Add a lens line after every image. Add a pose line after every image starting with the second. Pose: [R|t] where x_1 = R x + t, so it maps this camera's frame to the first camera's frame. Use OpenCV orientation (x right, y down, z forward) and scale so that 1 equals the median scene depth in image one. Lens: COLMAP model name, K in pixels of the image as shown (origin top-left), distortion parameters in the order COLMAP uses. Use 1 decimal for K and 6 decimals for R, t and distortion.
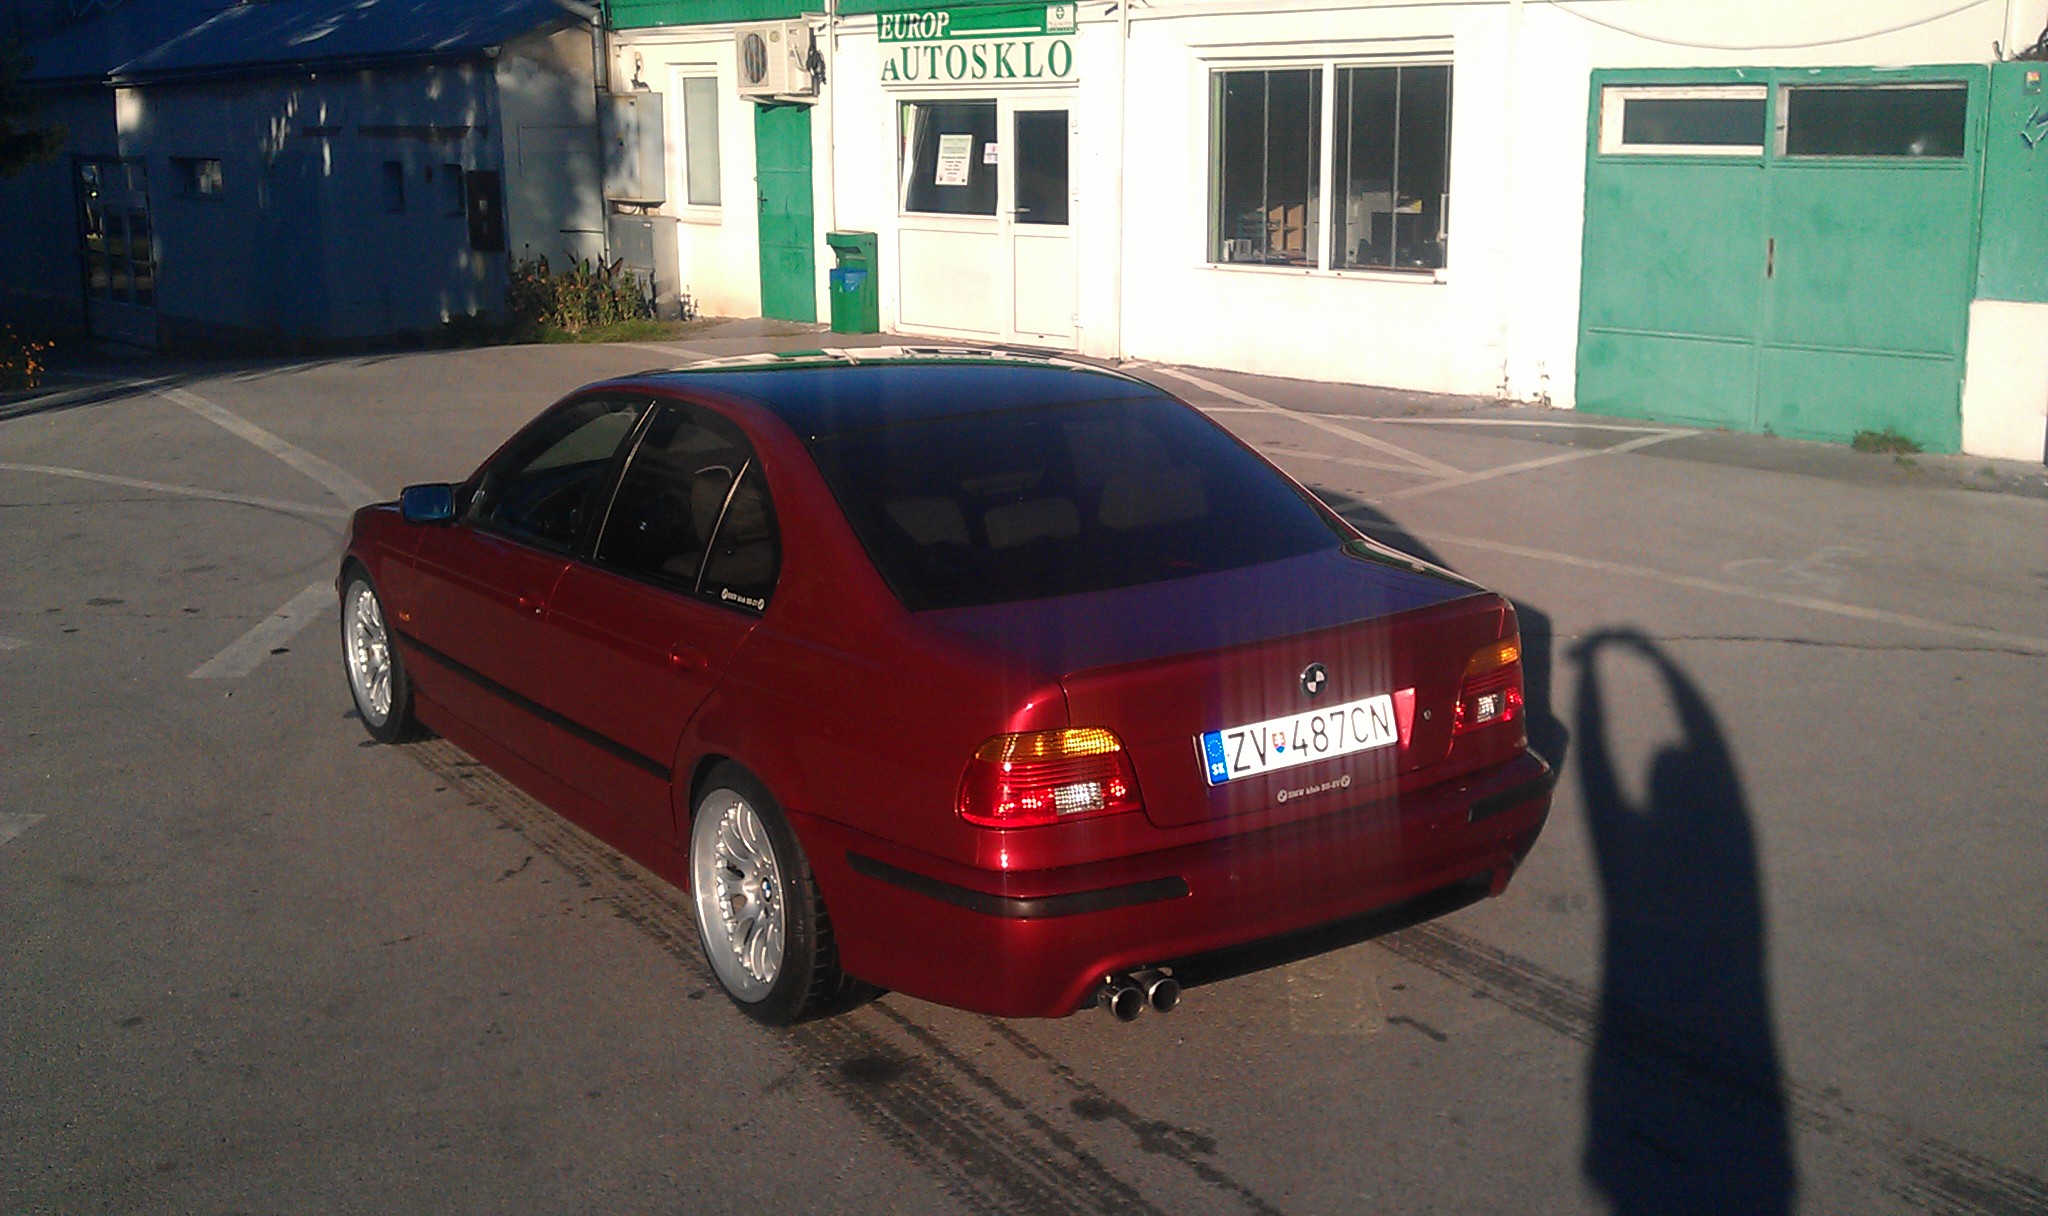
lens RADIAL K [[2214.3, 0, 977.1], [0, 2214.3, 604.3], [0, 0, 1]] dist [0.002167, -0.121366]
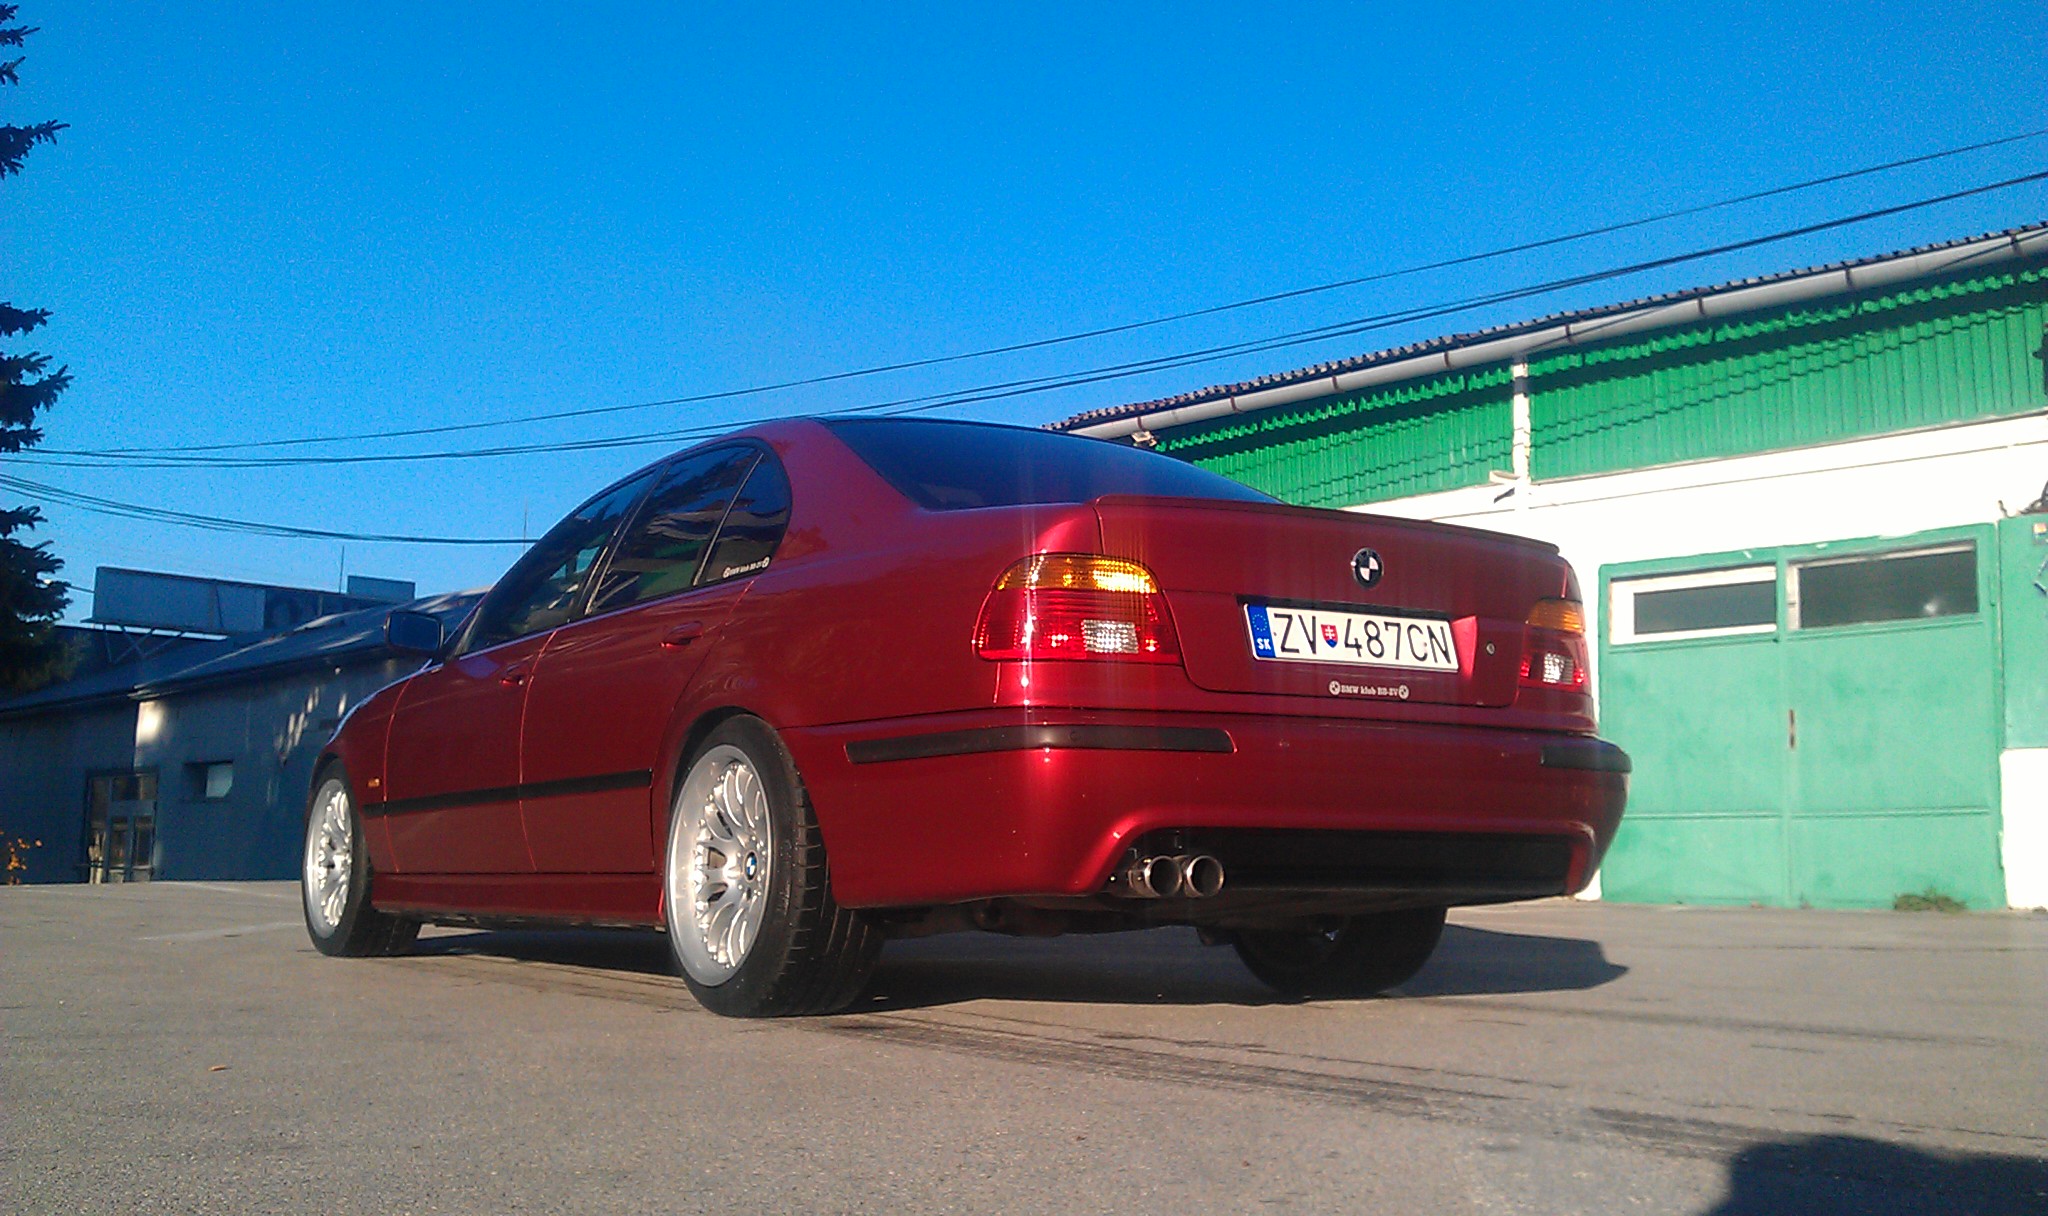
lens RADIAL K [[2208.2, 0, 984.5], [0, 2208.2, 654.0], [0, 0, 1]] dist [0.035787, -0.227189]
pose [[0.999358, 0.035781, -0.001698, -0.001955], [-0.034424, 0.946175, -0.321819, 0.225334], [-0.009909, 0.321671, 0.946800, 0.090434]]
